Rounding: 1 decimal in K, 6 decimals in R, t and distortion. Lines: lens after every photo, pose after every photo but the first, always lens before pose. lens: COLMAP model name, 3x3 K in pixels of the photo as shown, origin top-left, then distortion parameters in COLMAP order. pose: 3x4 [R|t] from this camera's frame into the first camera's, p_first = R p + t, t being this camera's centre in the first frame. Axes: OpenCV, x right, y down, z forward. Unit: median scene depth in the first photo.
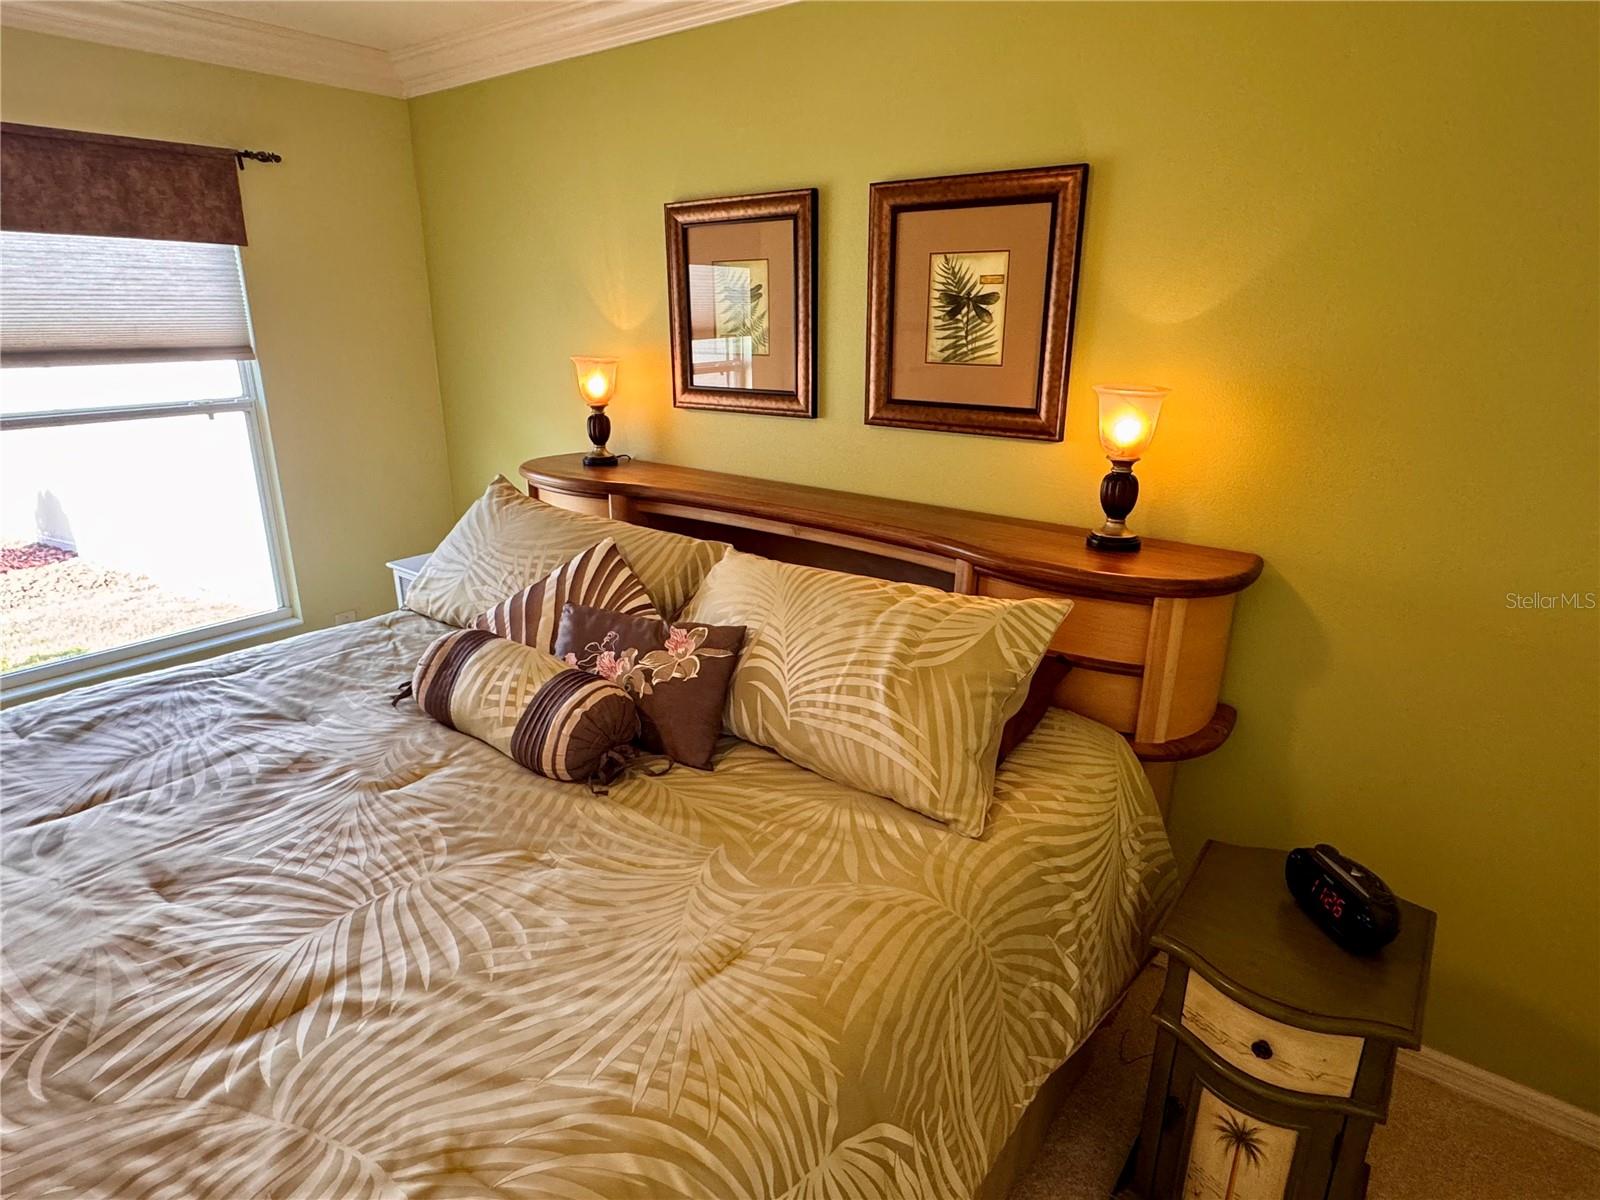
lens RADIAL K [[909.9, 0, 794.8], [0, 909.9, 598.8], [0, 0, 1]] dist [-0.003709, 0.001173]
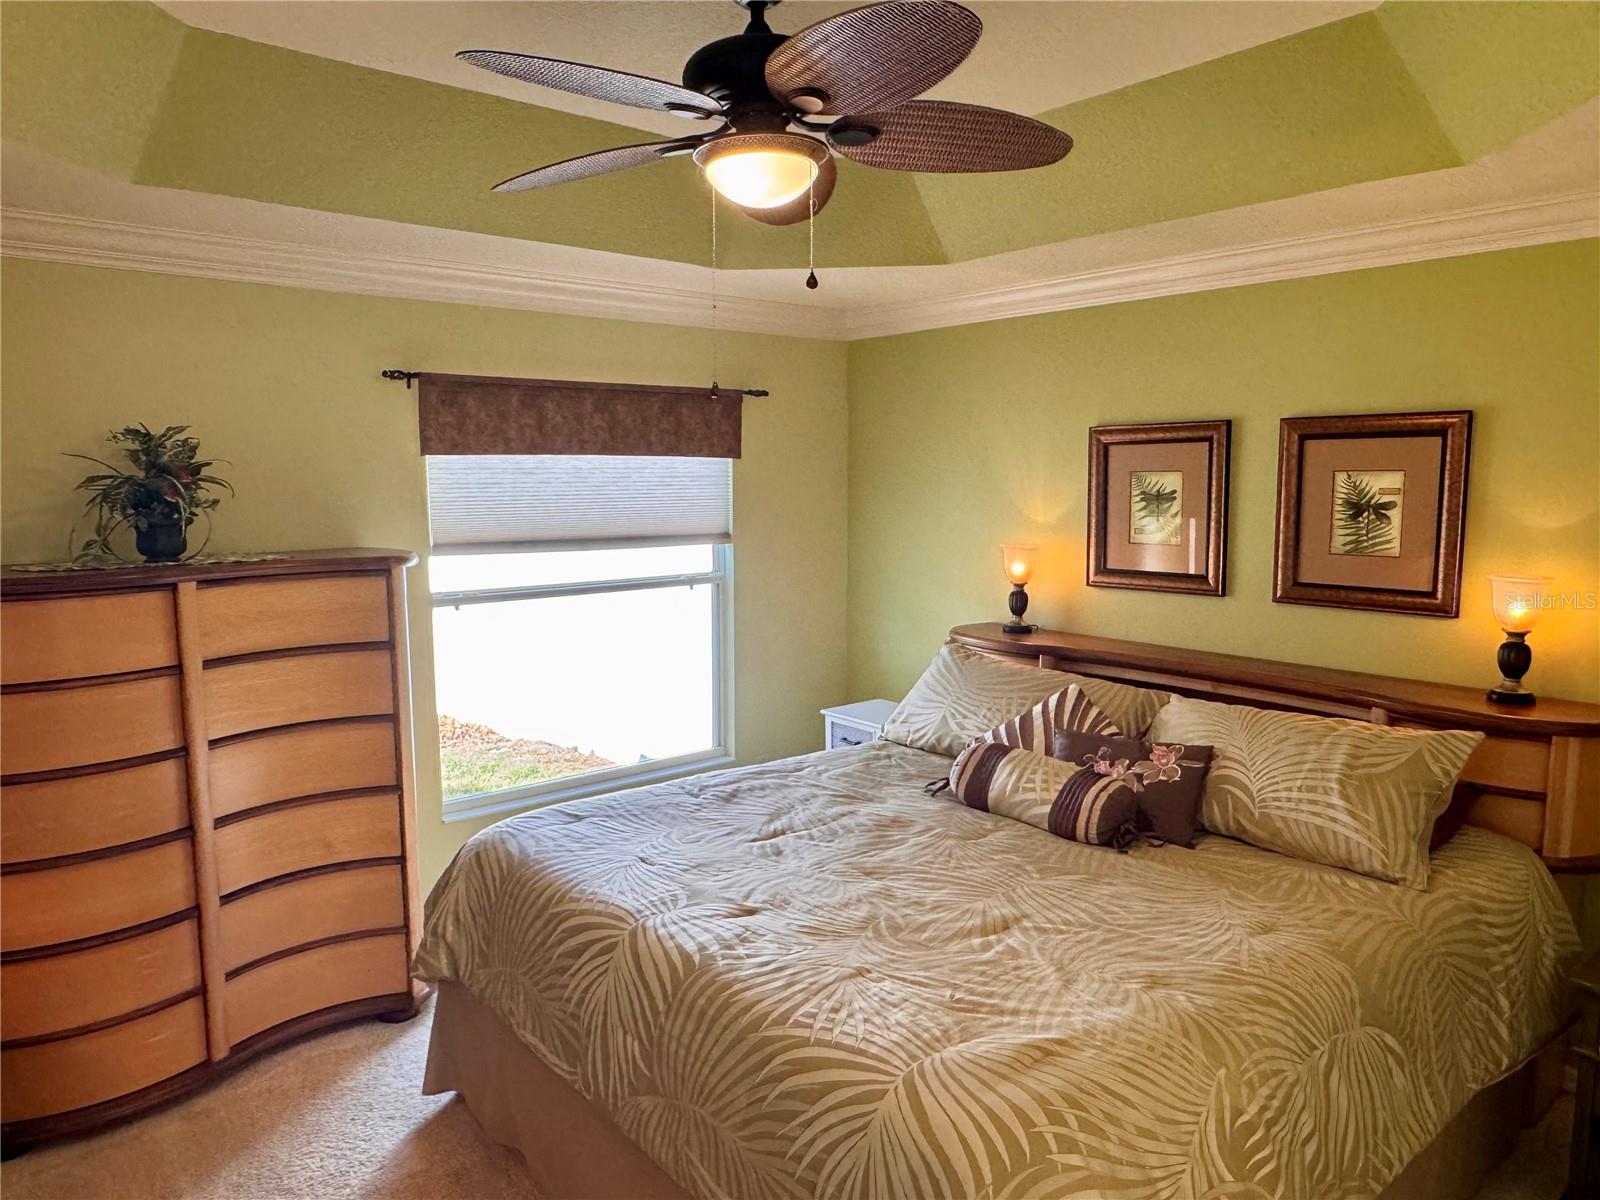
lens RADIAL K [[1075.1, 0, 805.1], [0, 1075.1, 598.5], [0, 0, 1]] dist [-0.003454, 0.000768]
pose [[0.975281, 0.017512, -0.220275, -0.290431], [-0.059789, 0.980584, -0.186764, 0.146723], [0.212727, 0.195318, 0.957391, -0.684300]]
